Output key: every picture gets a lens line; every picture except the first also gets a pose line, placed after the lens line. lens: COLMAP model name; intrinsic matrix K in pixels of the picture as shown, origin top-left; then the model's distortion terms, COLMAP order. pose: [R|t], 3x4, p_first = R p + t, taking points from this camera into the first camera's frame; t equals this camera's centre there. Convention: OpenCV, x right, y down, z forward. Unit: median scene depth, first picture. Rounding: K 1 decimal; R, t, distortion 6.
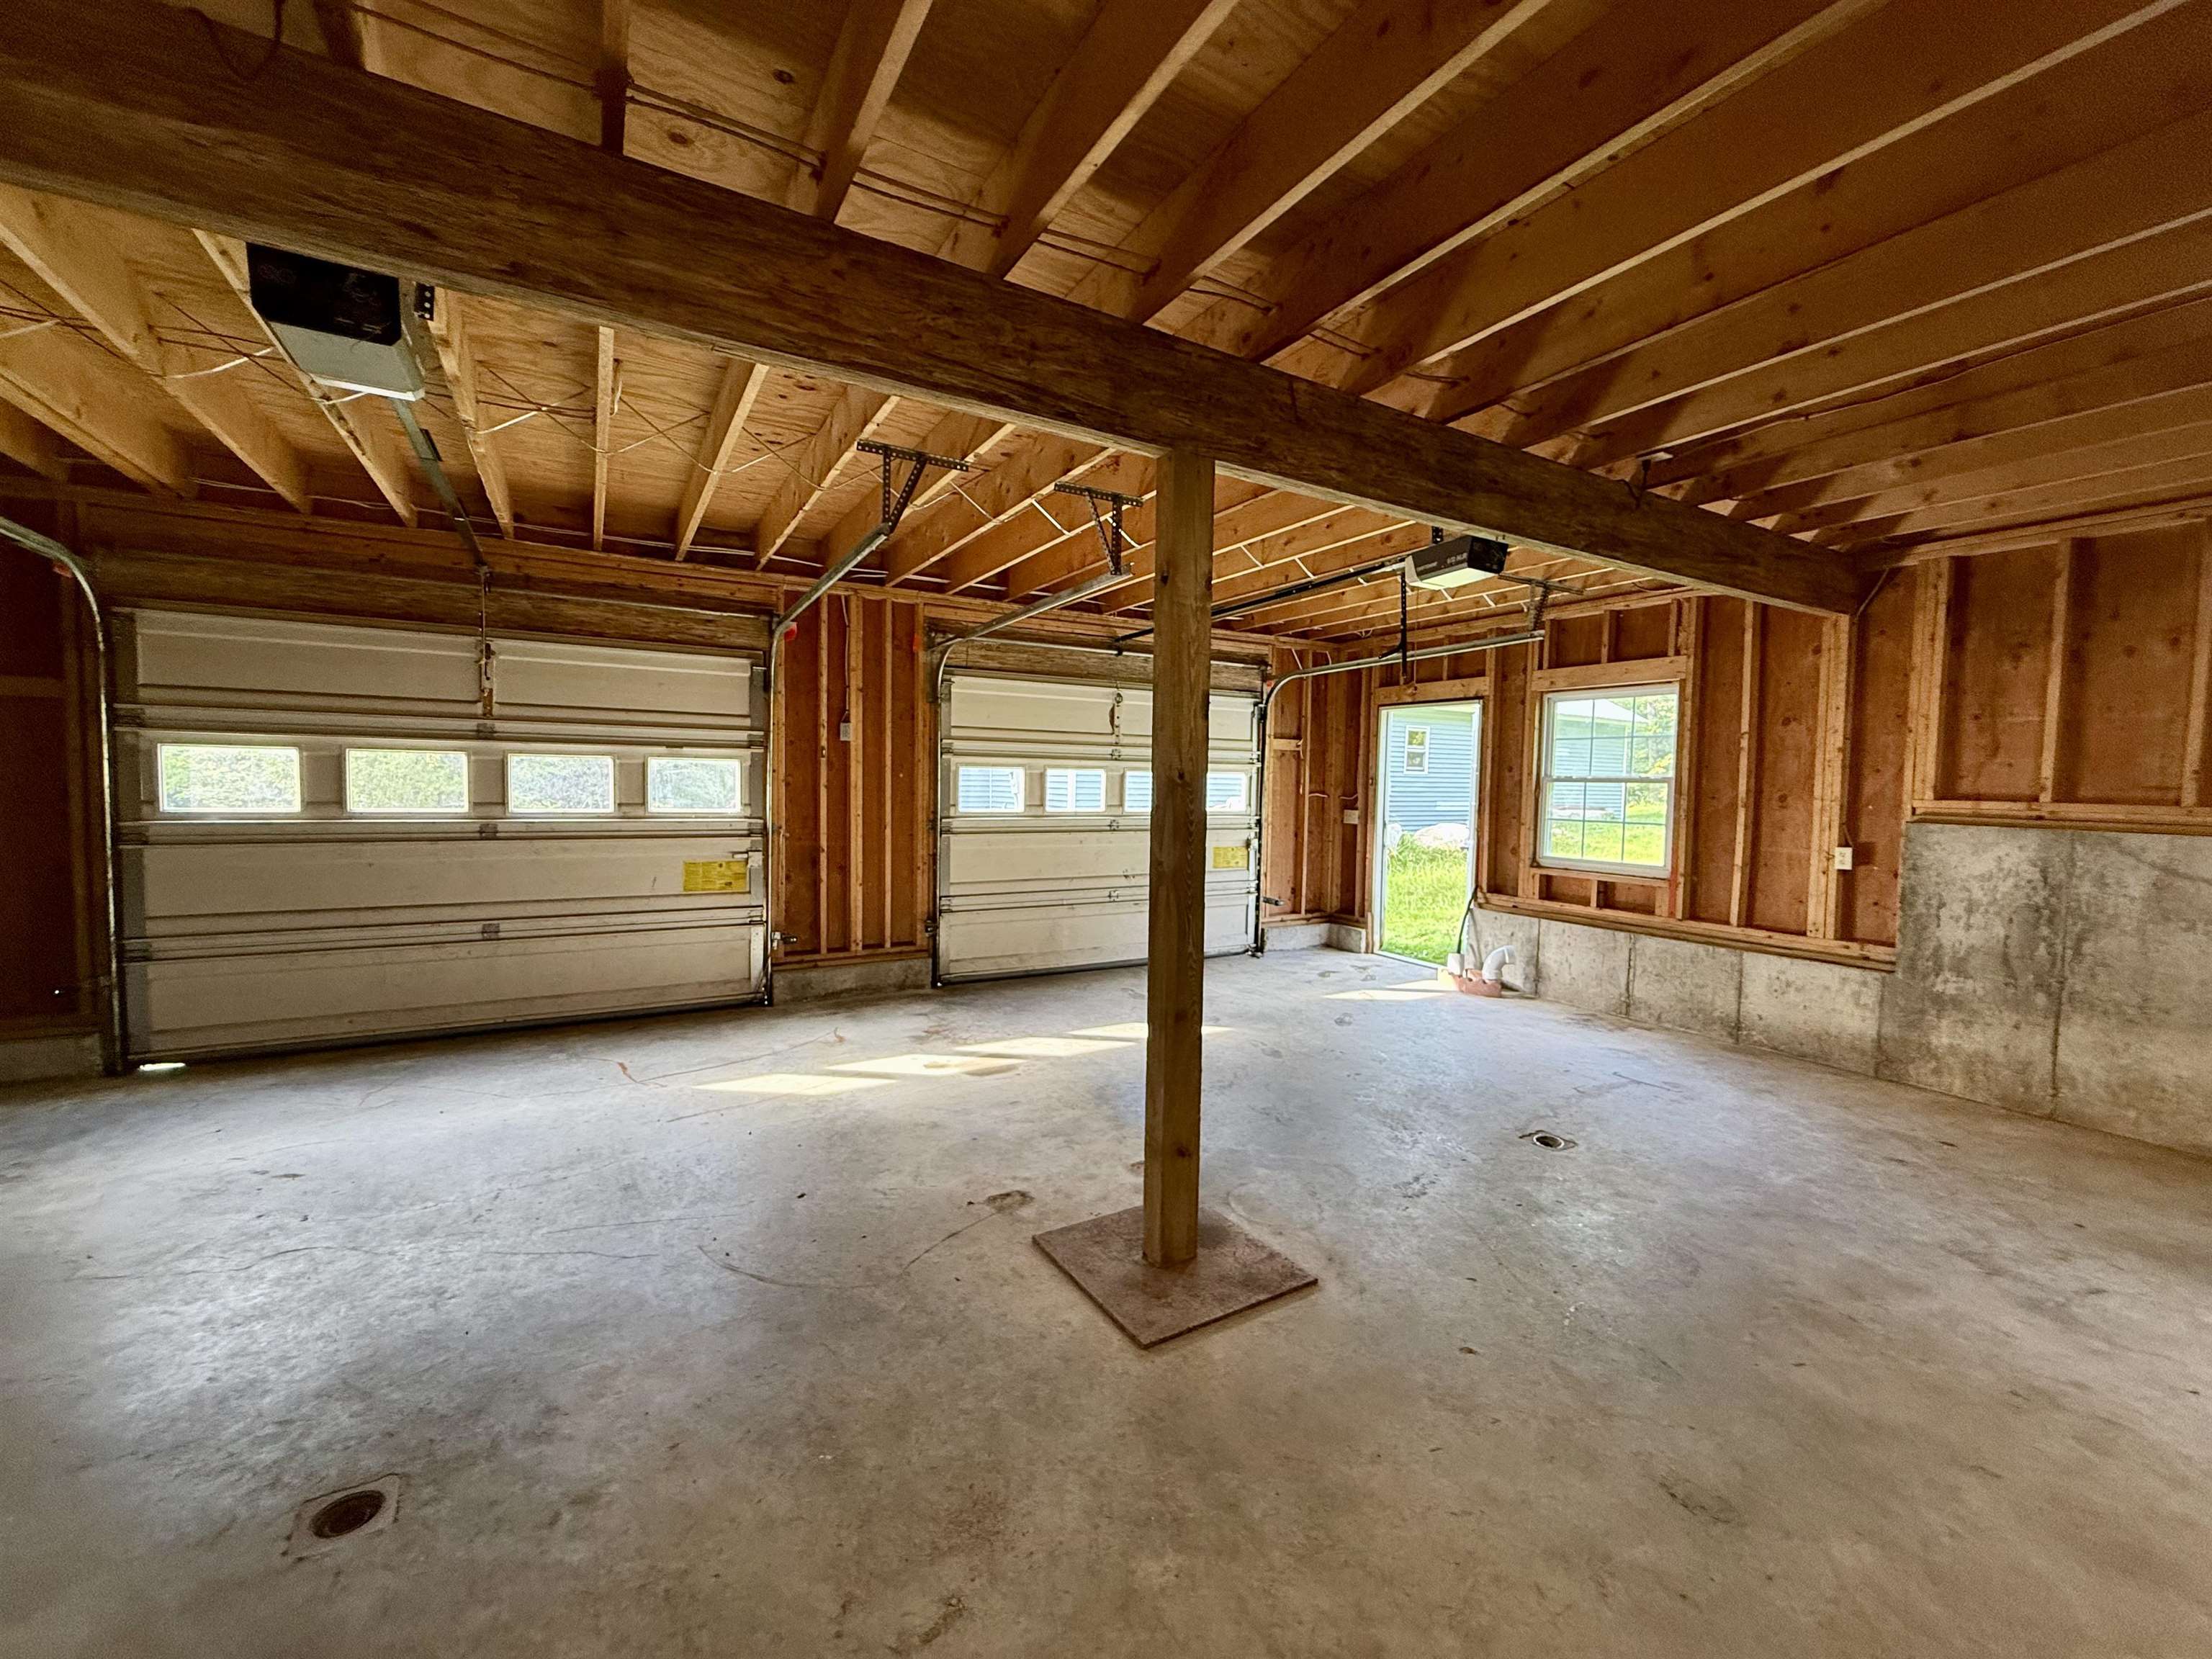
lens RADIAL K [[882.1, 0, 1098.5], [0, 882.1, 829.4], [0, 0, 1]] dist [-0.000267, -0.000082]
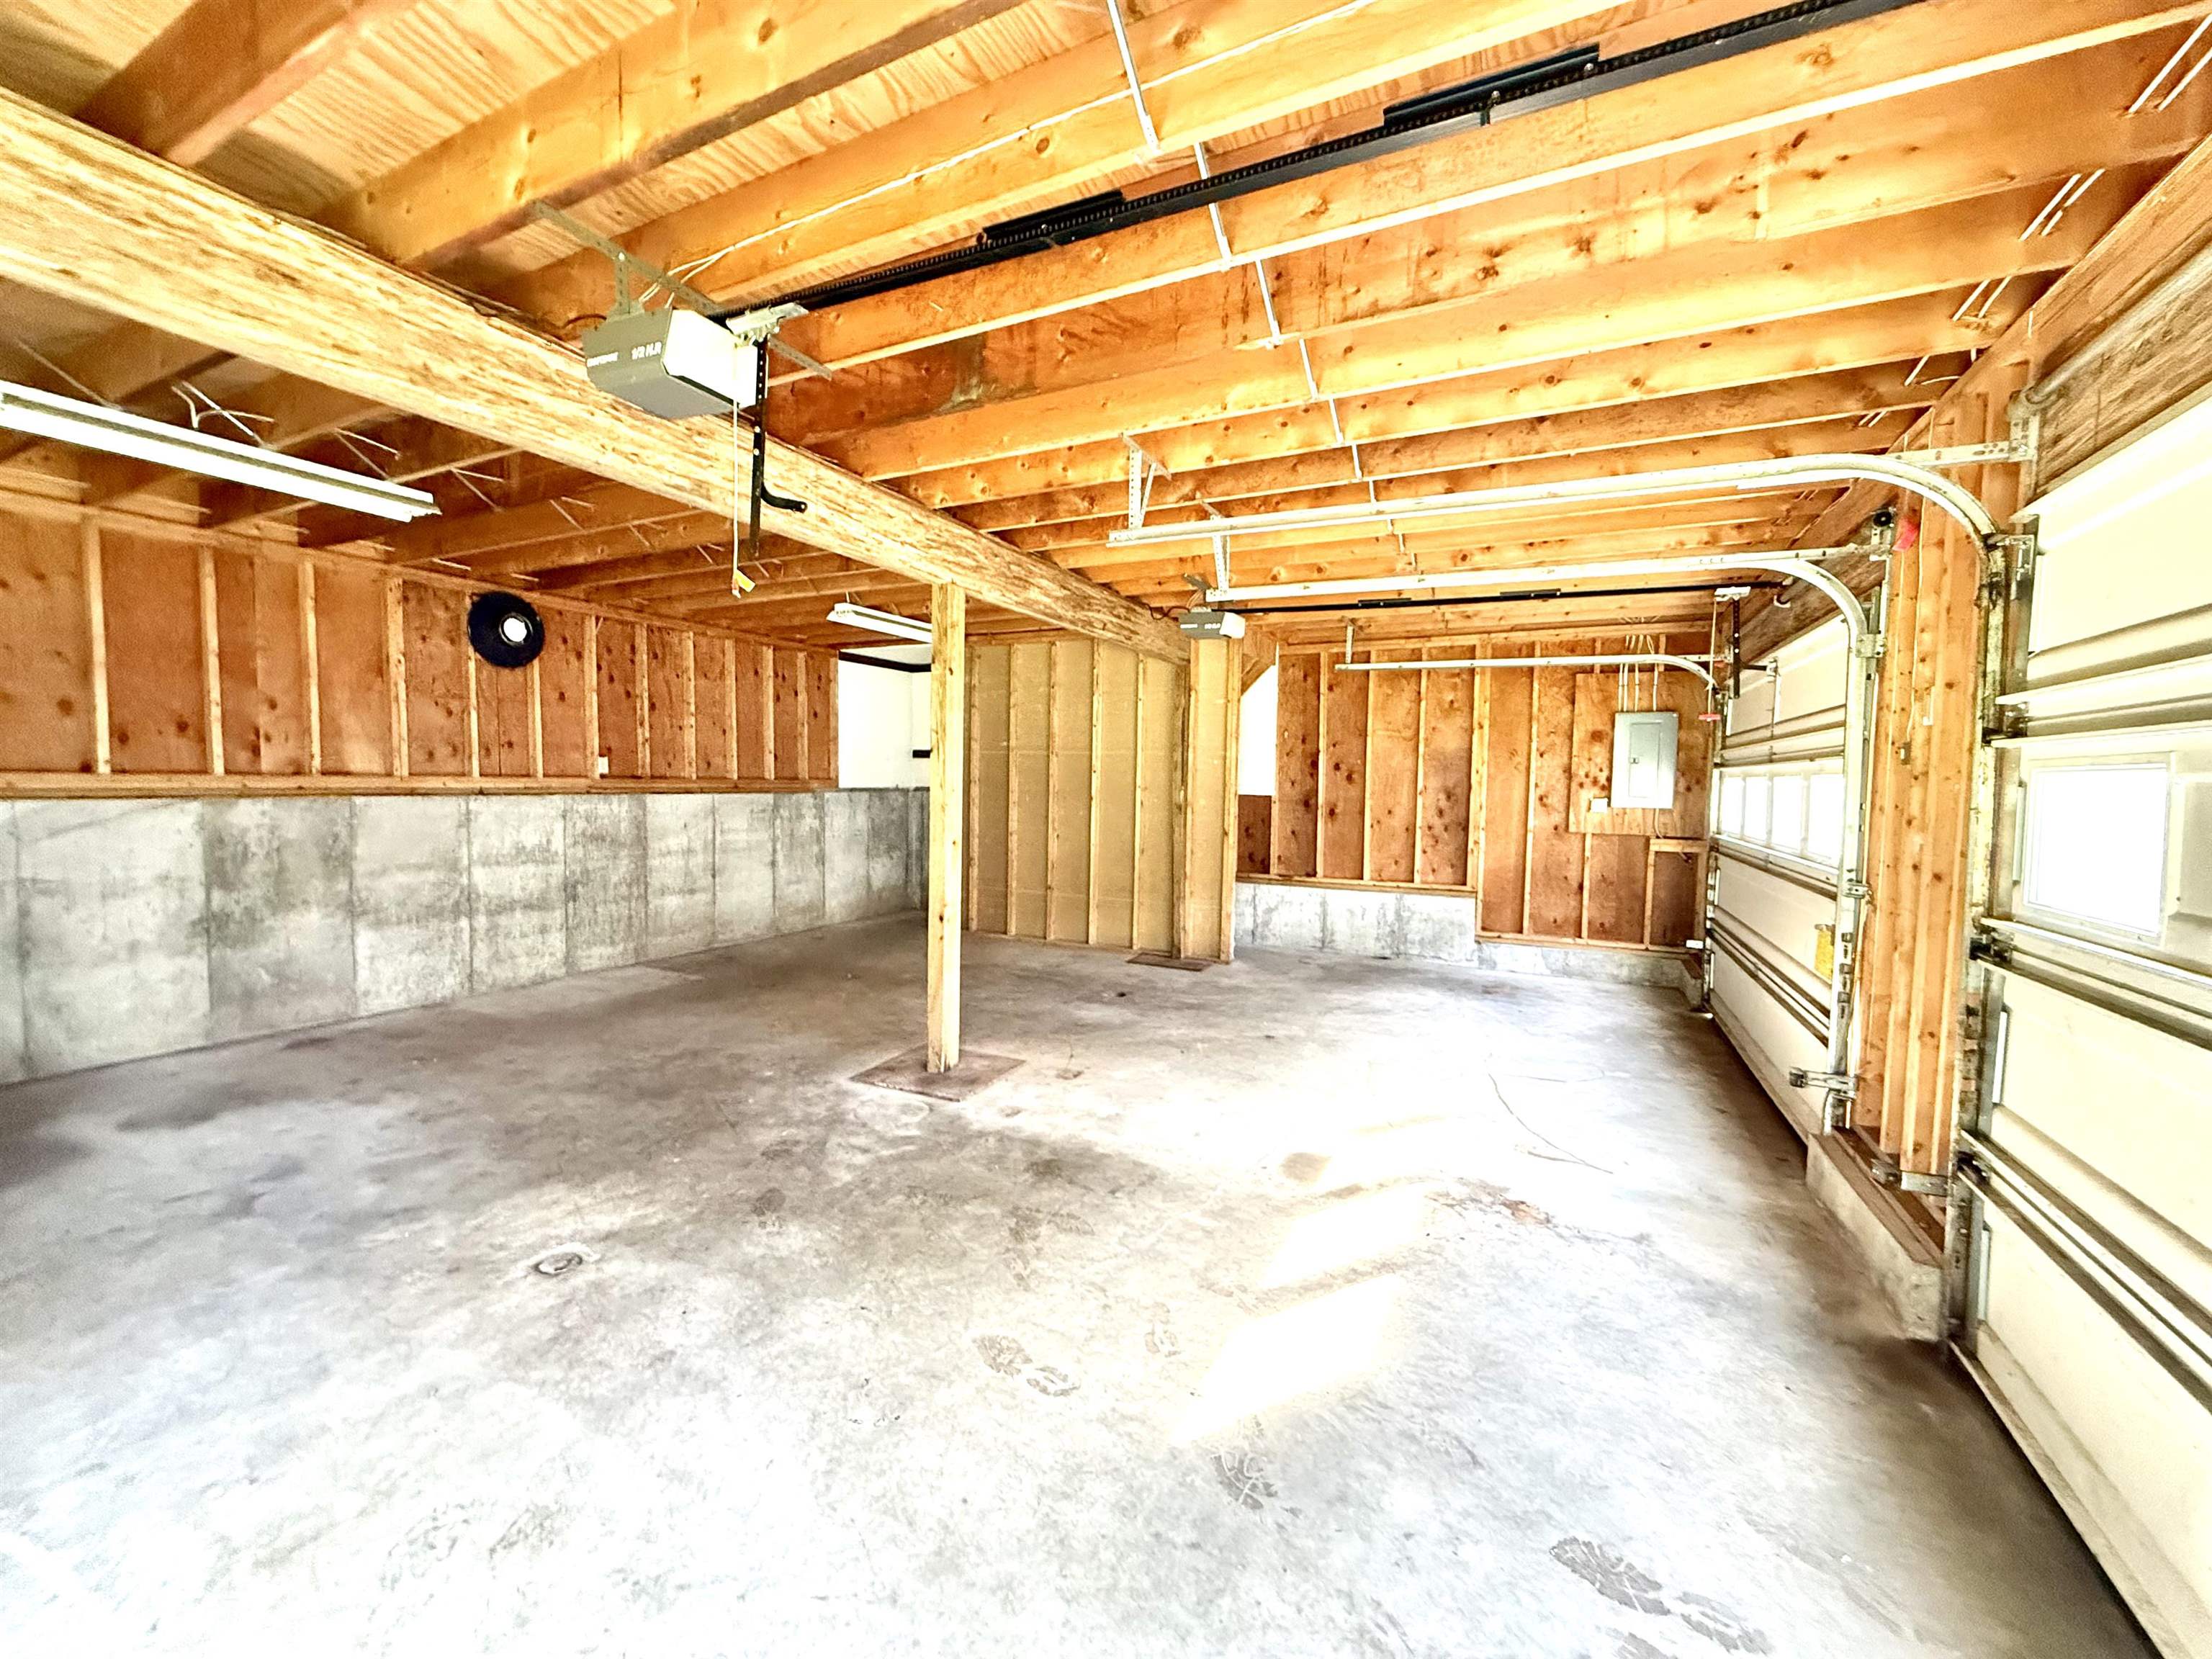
lens RADIAL K [[882.1, 0, 1098.5], [0, 882.1, 829.4], [0, 0, 1]] dist [-0.000267, -0.000082]
pose [[-0.841316, -0.002390, -0.540539, 0.650524], [-0.061838, 0.993851, 0.091853, -0.115514], [0.536995, 0.110703, -0.836290, 2.220551]]
